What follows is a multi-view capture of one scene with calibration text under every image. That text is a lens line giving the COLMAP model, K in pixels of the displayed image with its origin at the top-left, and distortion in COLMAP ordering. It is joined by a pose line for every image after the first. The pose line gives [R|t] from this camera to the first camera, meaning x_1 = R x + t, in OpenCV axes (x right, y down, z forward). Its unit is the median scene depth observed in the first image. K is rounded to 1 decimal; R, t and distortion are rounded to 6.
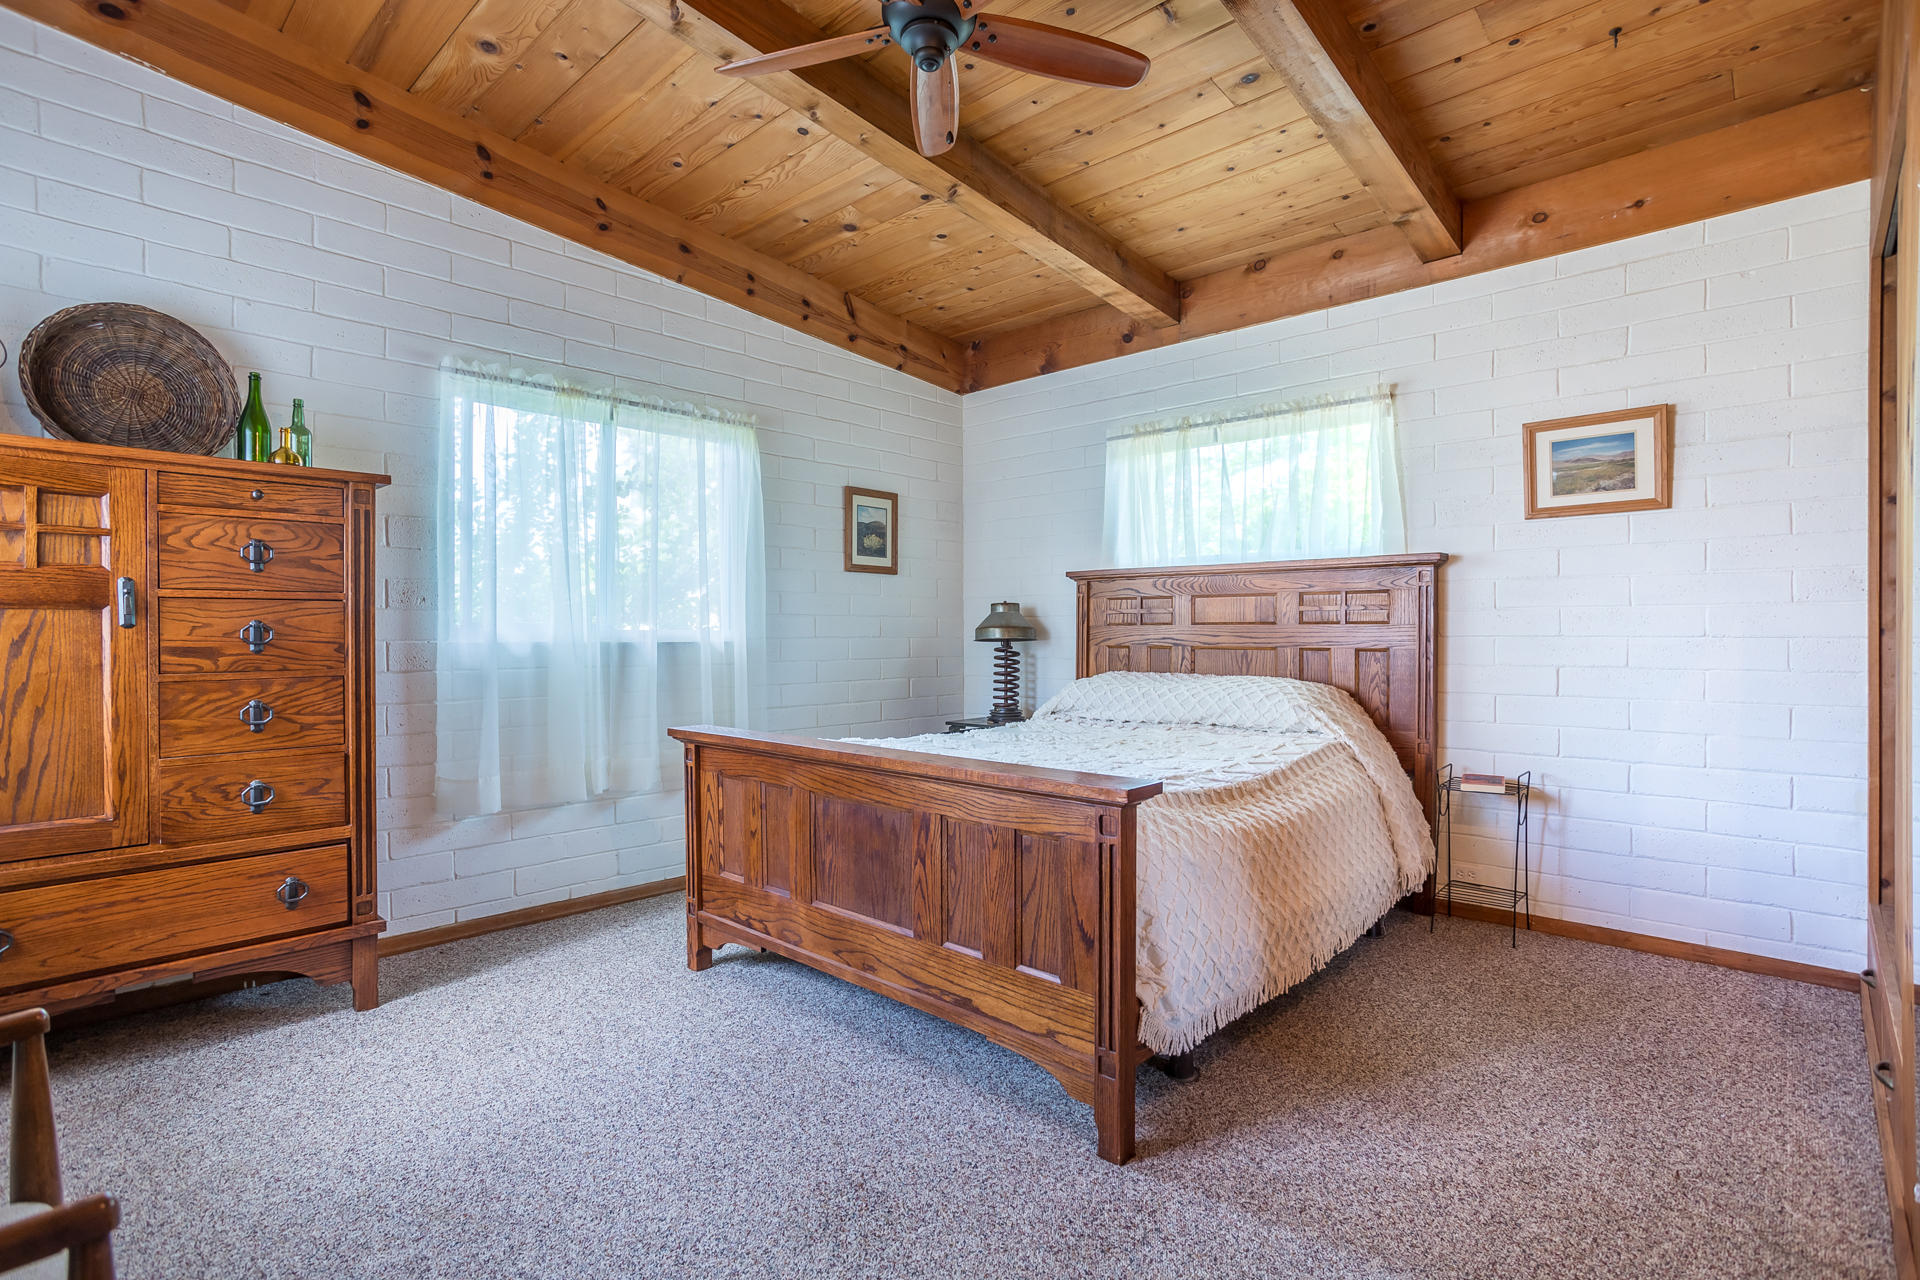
lens RADIAL K [[914.5, 0, 962.8], [0, 914.5, 639.1], [0, 0, 1]] dist [-0.060717, 0.039712]
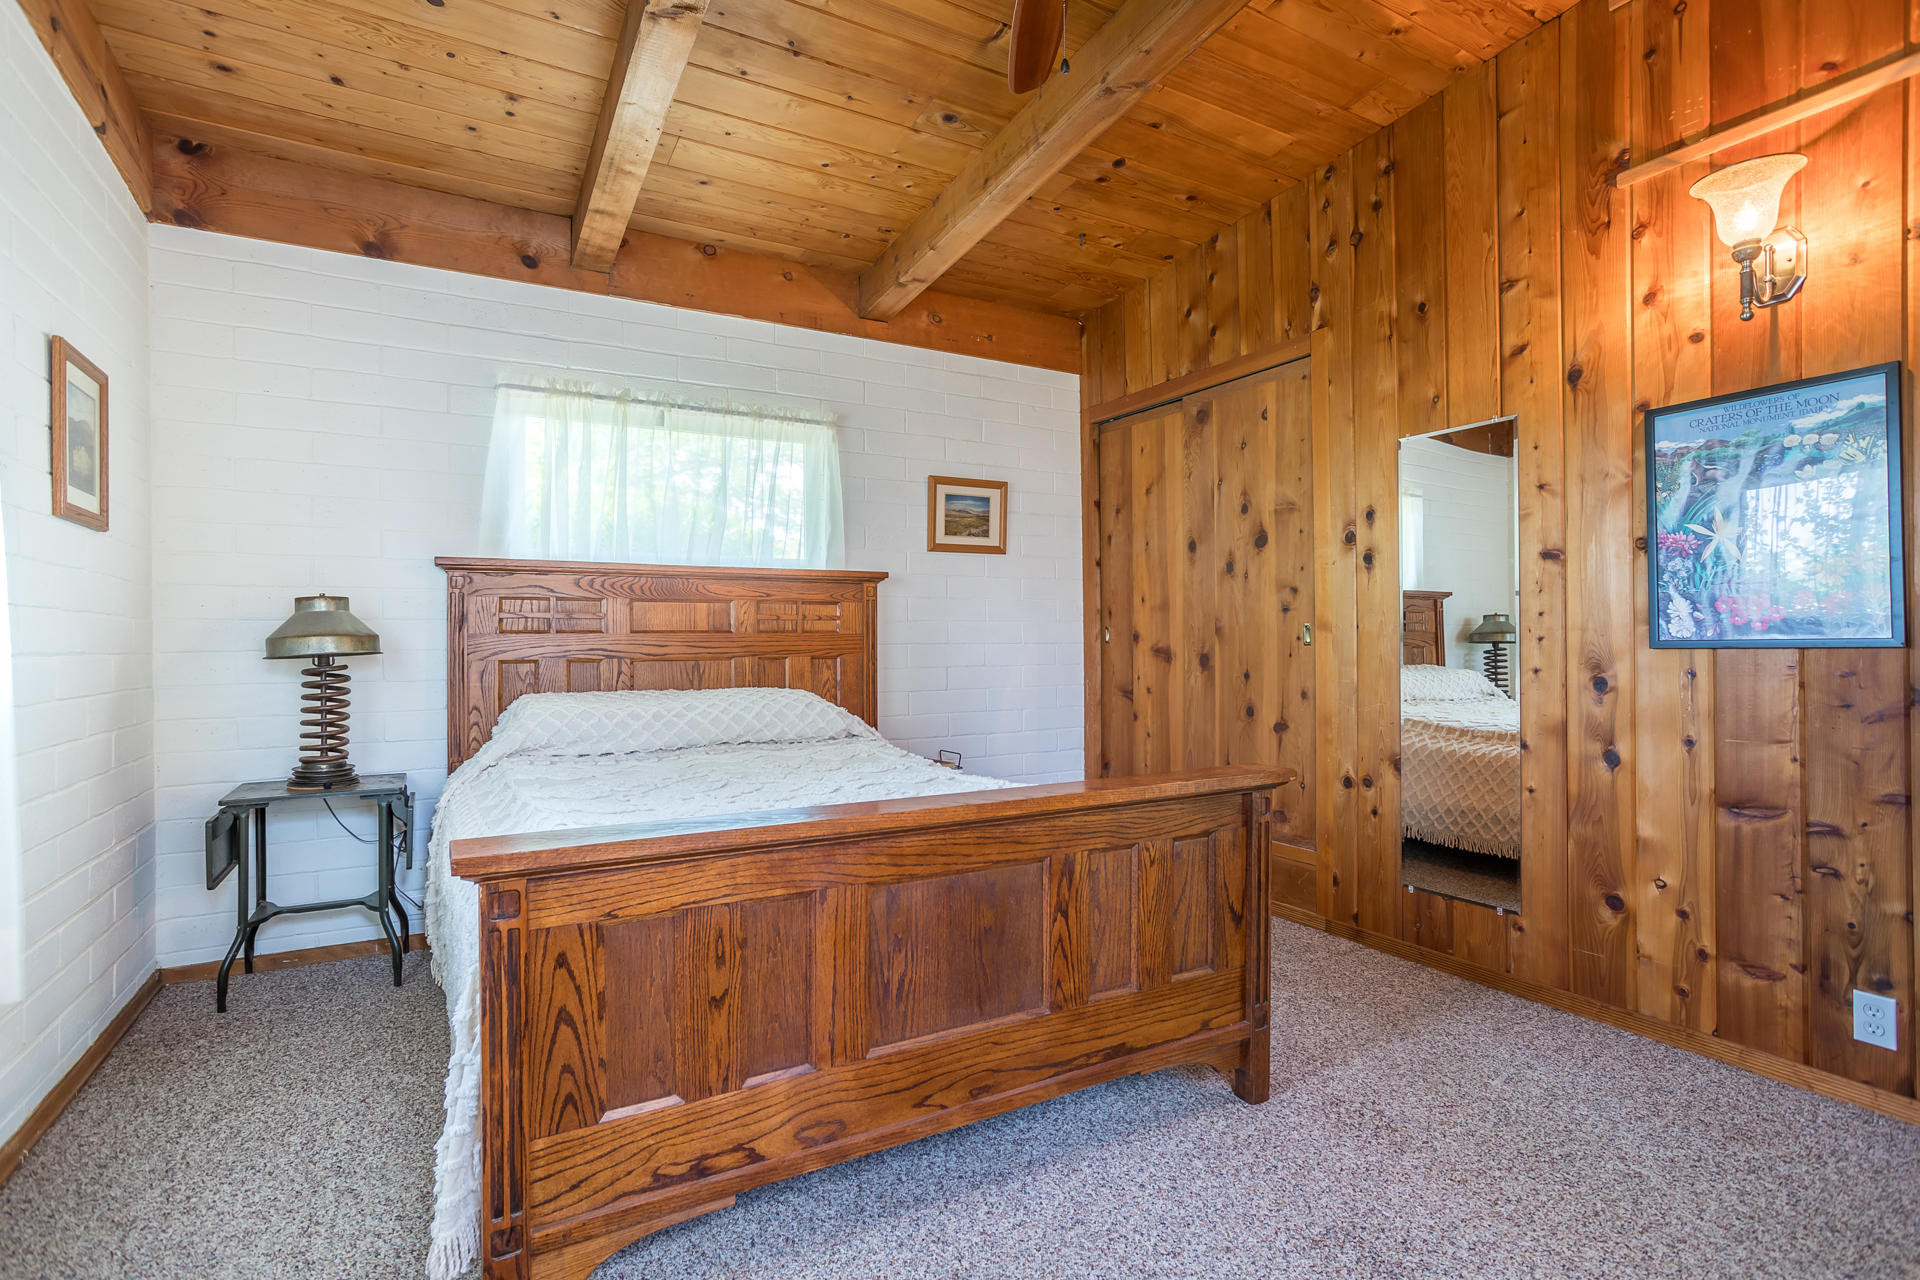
lens RADIAL K [[914.5, 0, 962.8], [0, 914.5, 639.1], [0, 0, 1]] dist [-0.060717, 0.039712]
pose [[0.311264, 0.001623, 0.950322, -0.540563], [0.012661, 0.999903, -0.005855, -0.001442], [-0.950239, 0.013854, 0.311213, 0.520883]]
